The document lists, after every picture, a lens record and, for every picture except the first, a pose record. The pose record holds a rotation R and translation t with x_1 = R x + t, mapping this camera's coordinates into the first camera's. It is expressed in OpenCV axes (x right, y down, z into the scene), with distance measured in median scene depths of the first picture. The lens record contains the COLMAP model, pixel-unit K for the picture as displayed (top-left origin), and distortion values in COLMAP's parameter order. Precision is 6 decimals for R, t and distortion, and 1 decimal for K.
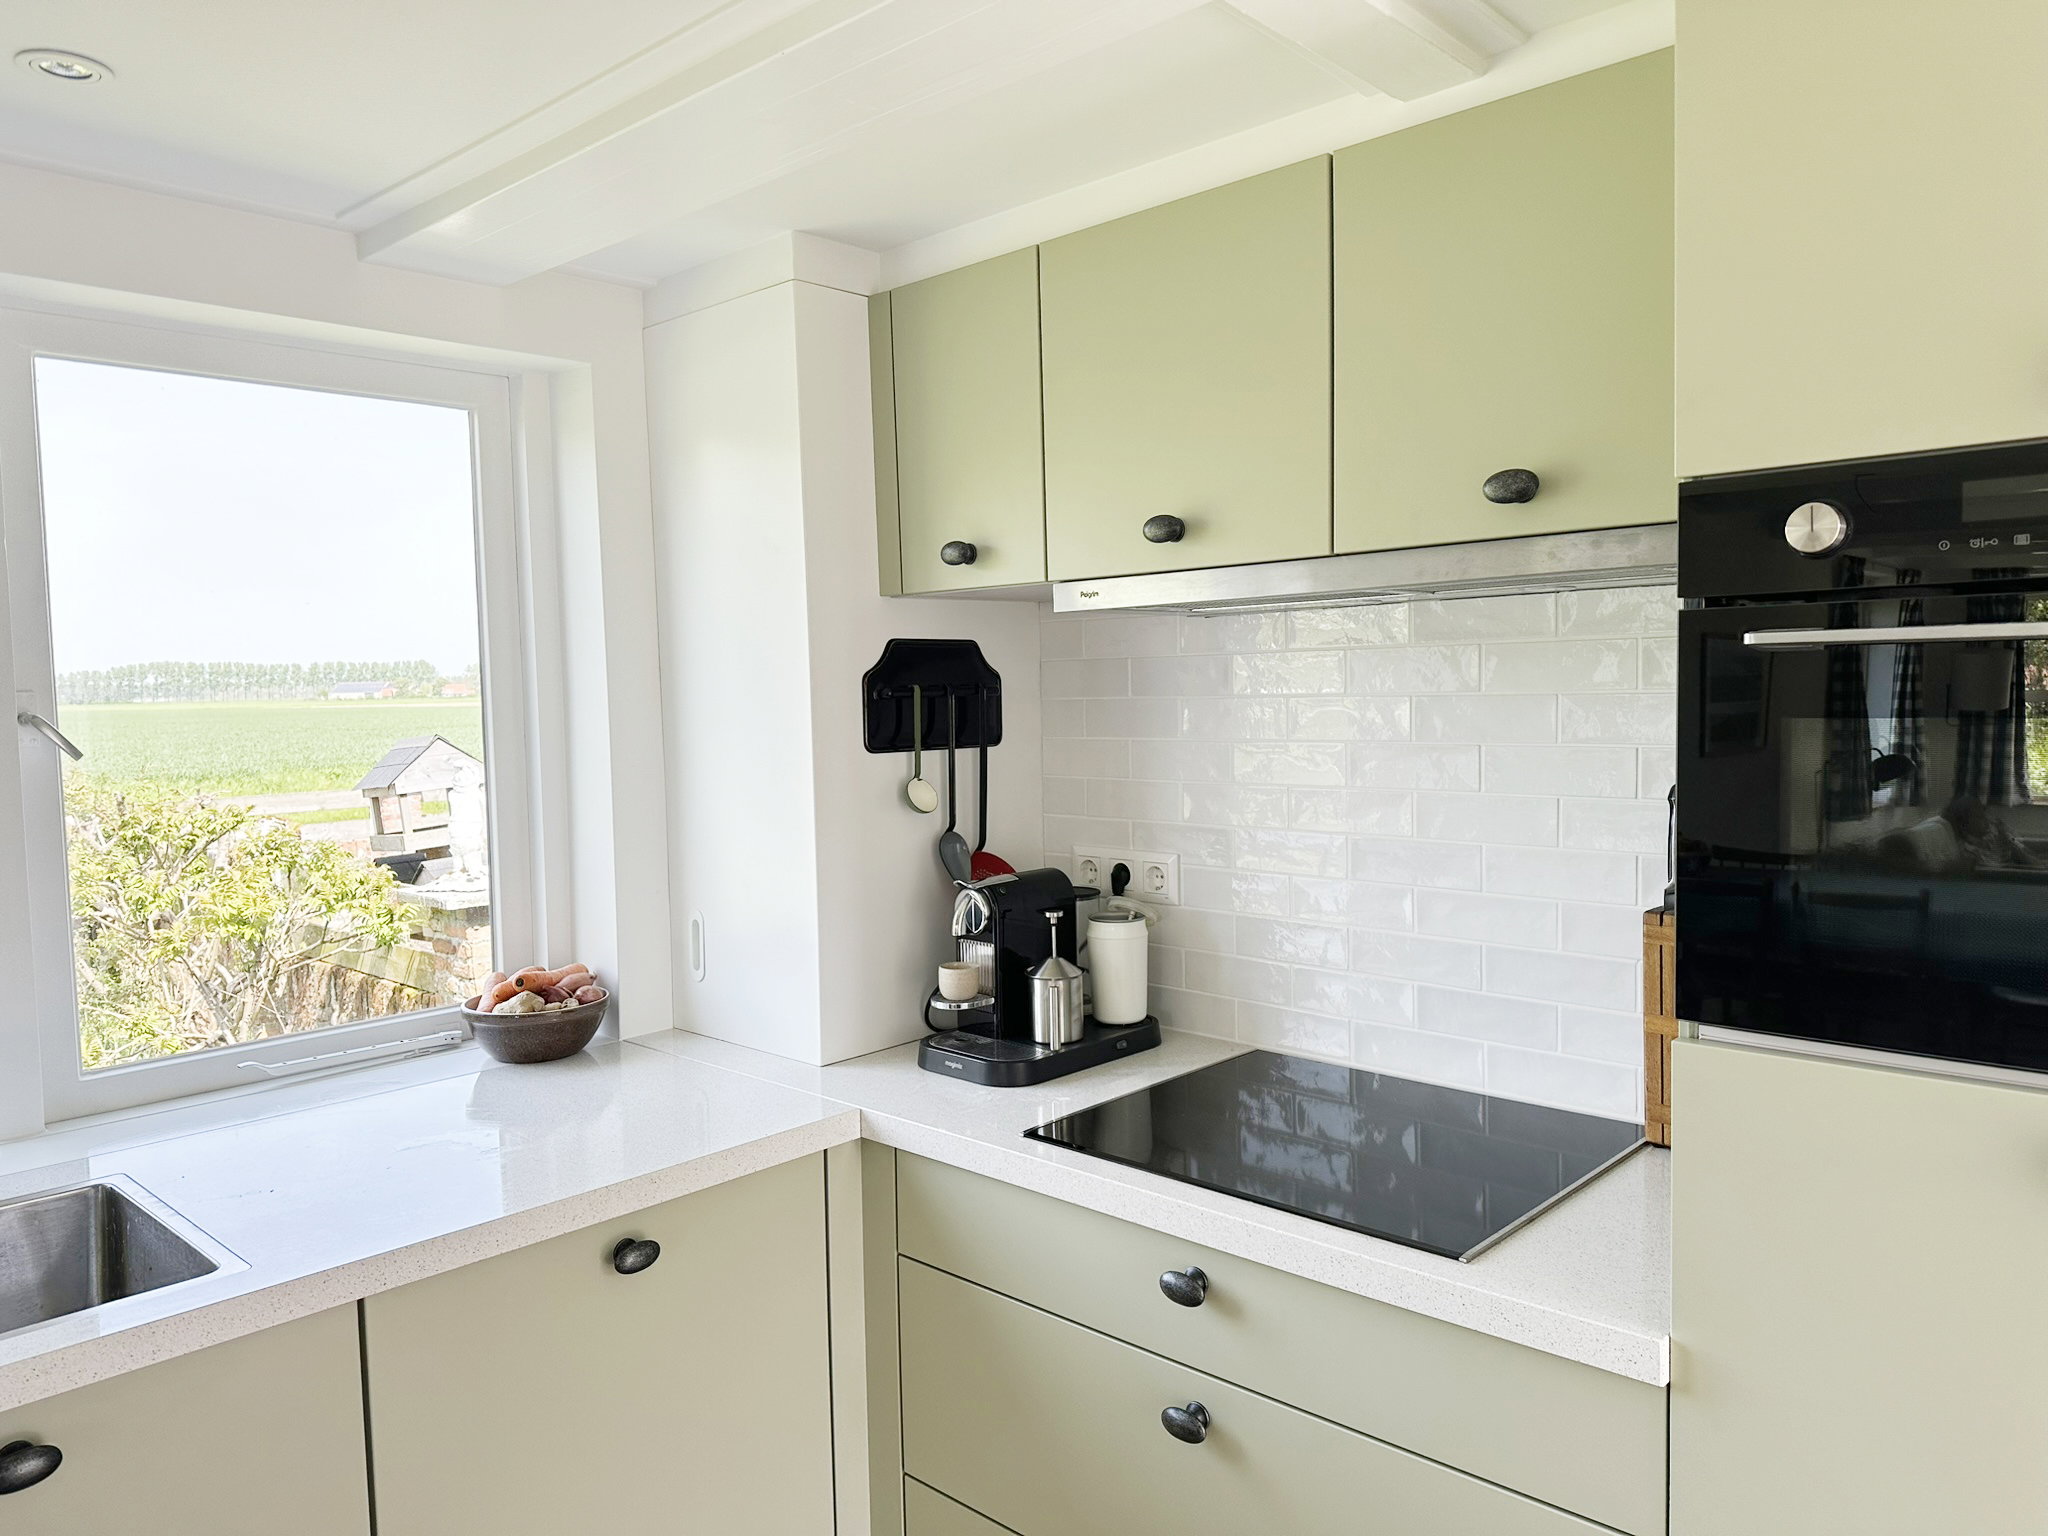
lens RADIAL K [[1464.8, 0, 1030.8], [0, 1464.8, 755.7], [0, 0, 1]] dist [0.097285, -0.035095]
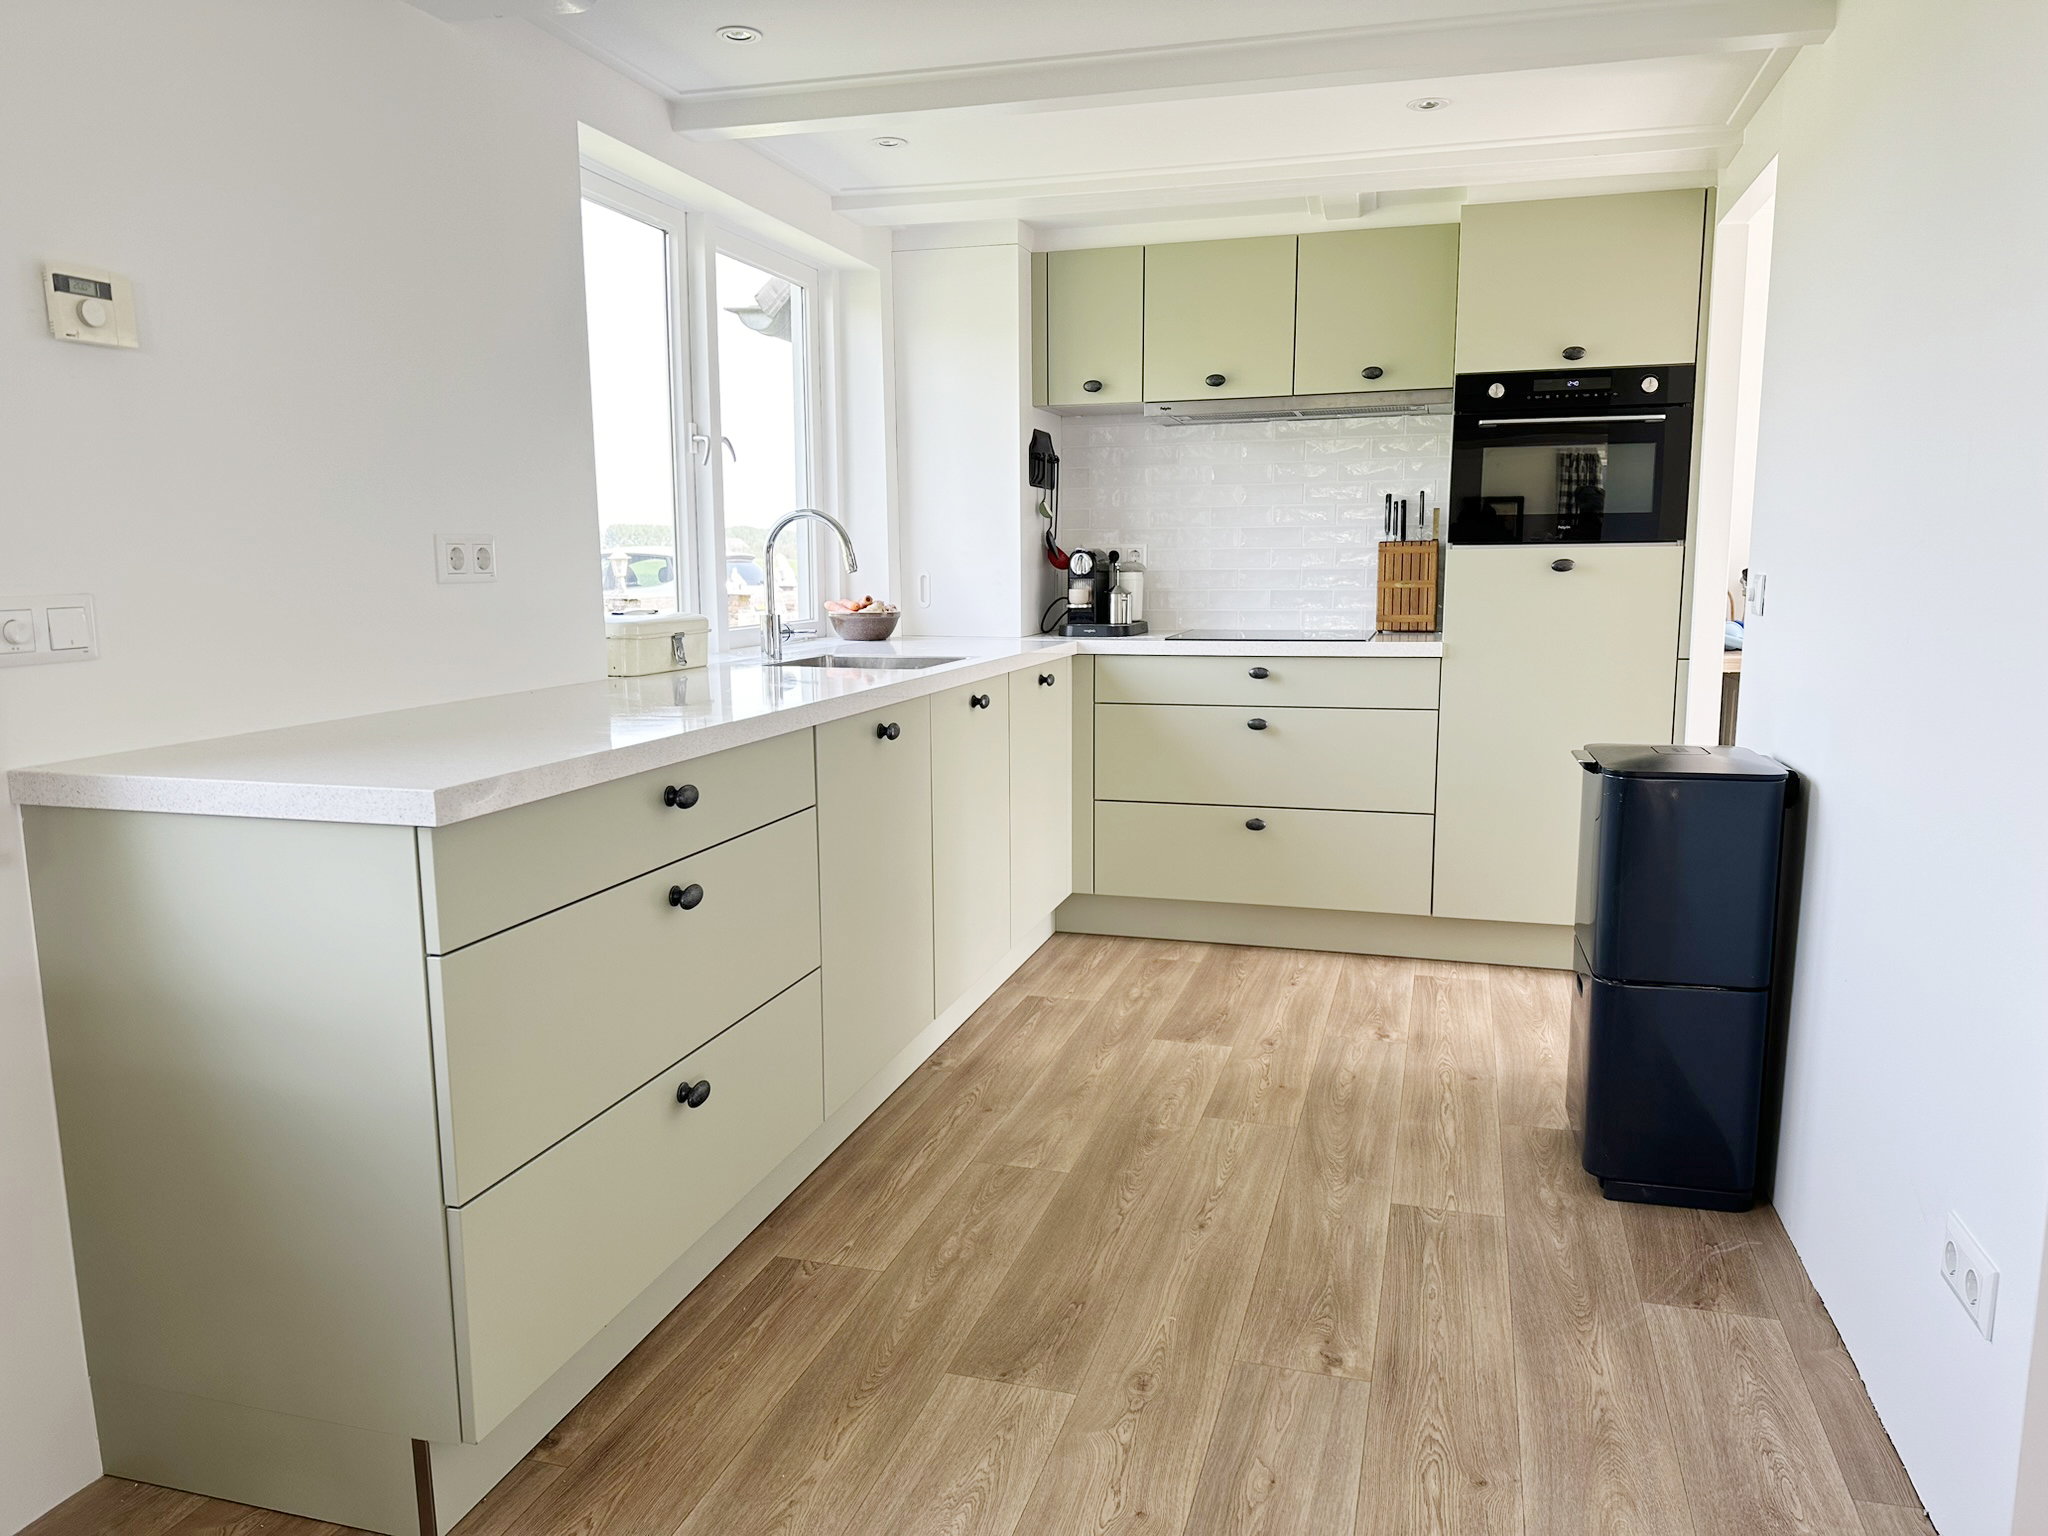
lens RADIAL K [[1464.8, 0, 1043.0], [0, 1464.8, 782.5], [0, 0, 1]] dist [0.097285, -0.035095]
pose [[0.889173, -0.052035, 0.454603, -1.432730], [0.009575, 0.995411, 0.095209, 0.293233], [-0.457471, -0.080305, 0.885591, -1.163667]]
